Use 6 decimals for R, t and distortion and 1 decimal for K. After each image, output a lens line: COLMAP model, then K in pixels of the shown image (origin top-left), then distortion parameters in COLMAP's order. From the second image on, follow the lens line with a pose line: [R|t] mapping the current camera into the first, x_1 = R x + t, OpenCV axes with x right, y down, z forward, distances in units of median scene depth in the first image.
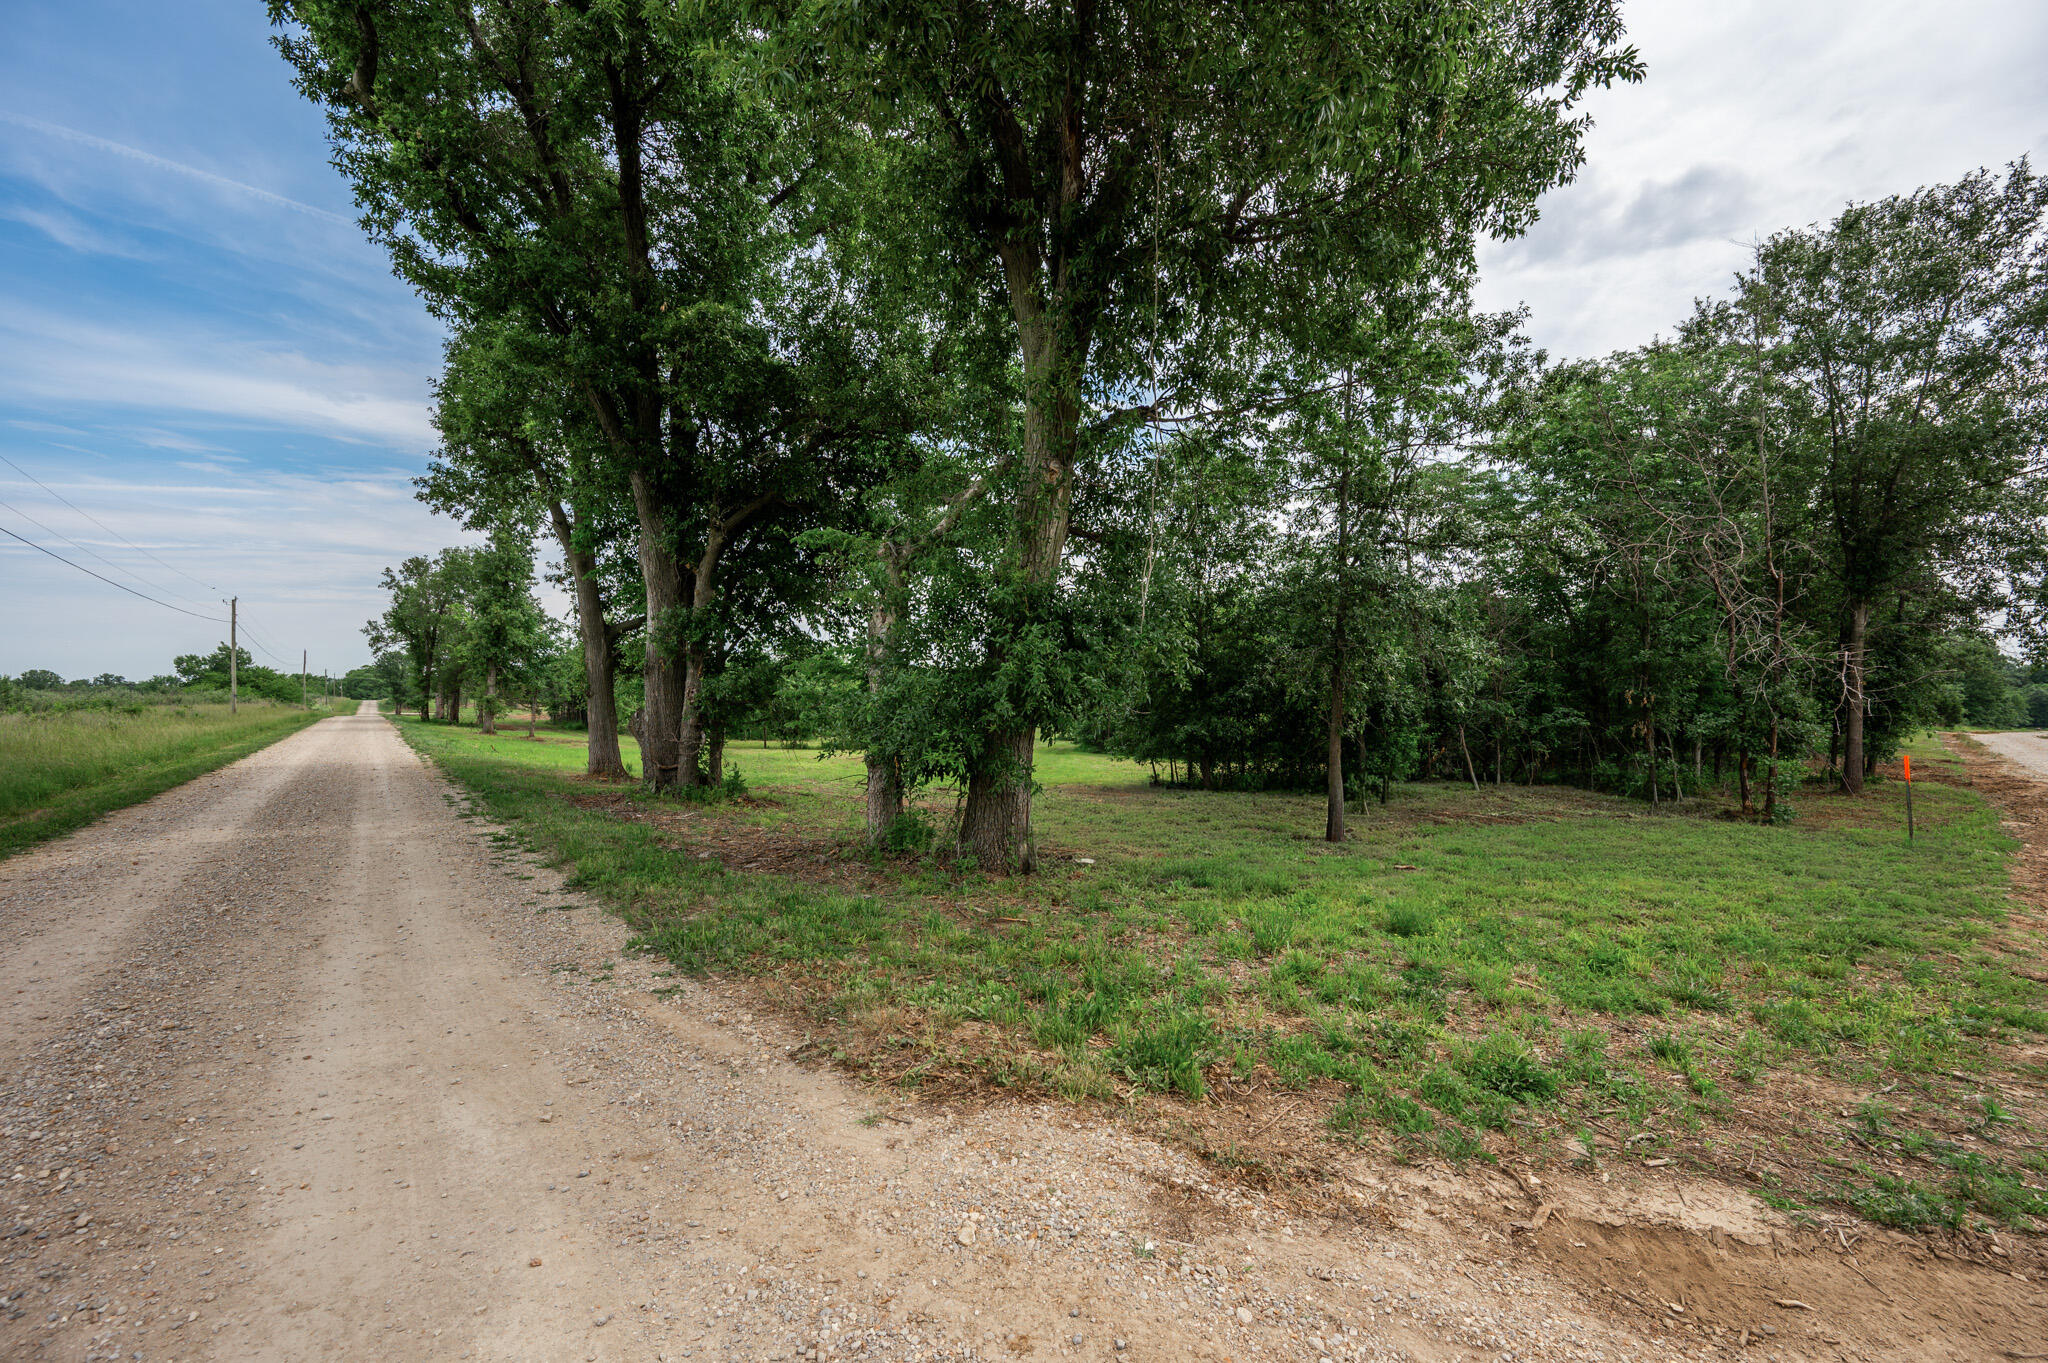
lens RADIAL K [[829.7, 0, 1021.5], [0, 829.7, 687.6], [0, 0, 1]] dist [0.000999, -0.000268]
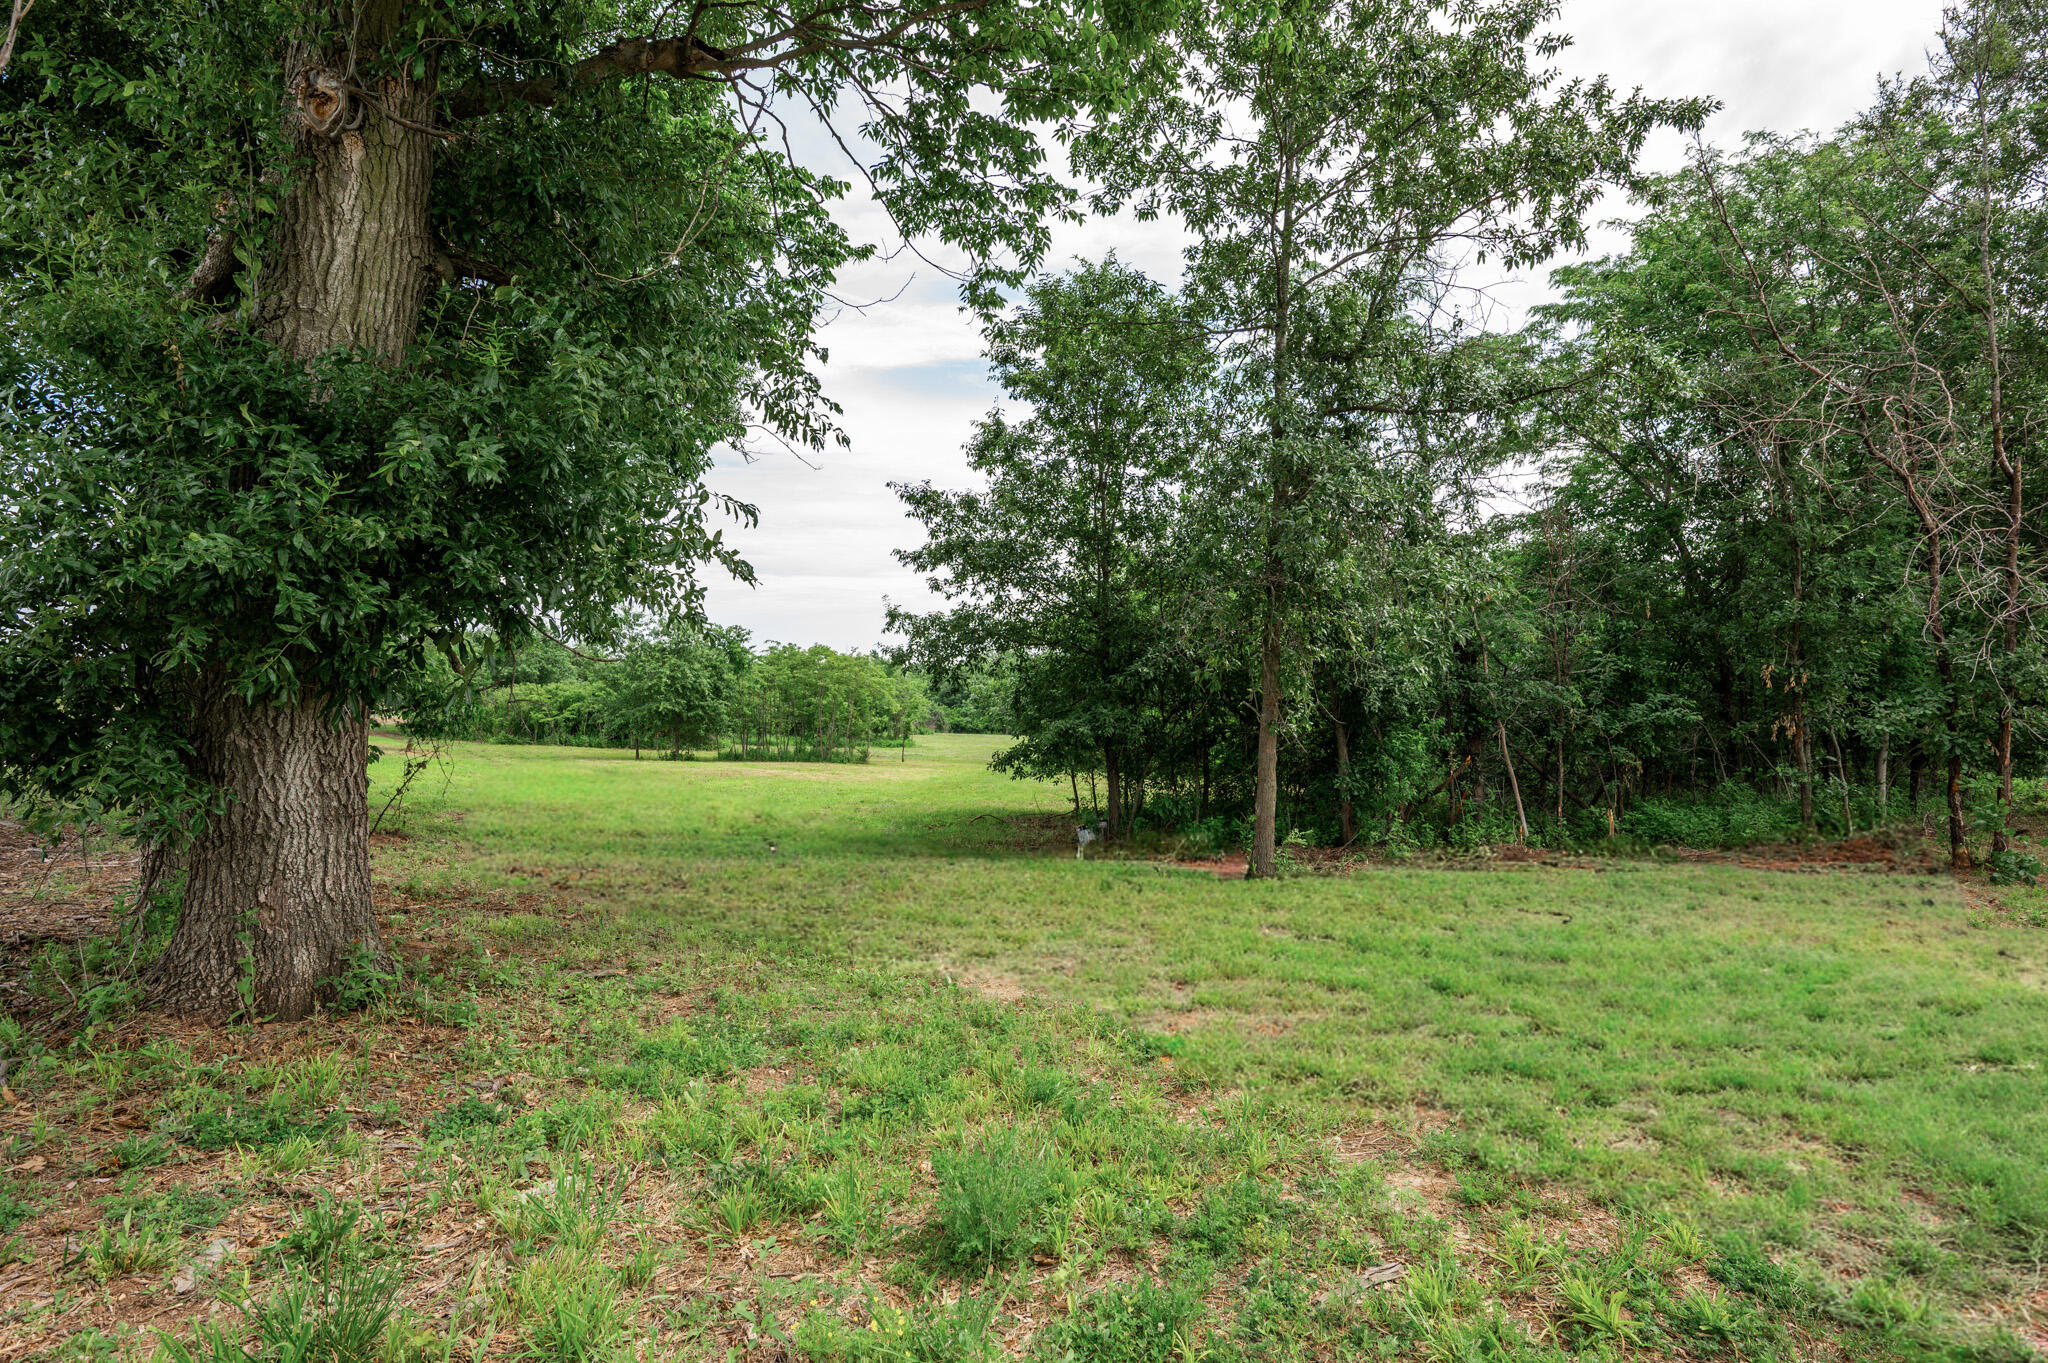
lens RADIAL K [[1011.7, 0, 1025.2], [0, 1011.7, 685.6], [0, 0, 1]] dist [-0.002627, 0.000584]
pose [[0.999591, 0.002305, -0.028520, 0.196969], [-0.002420, 0.999989, -0.003995, 0.023067], [0.028510, 0.004062, 0.999585, 0.225569]]
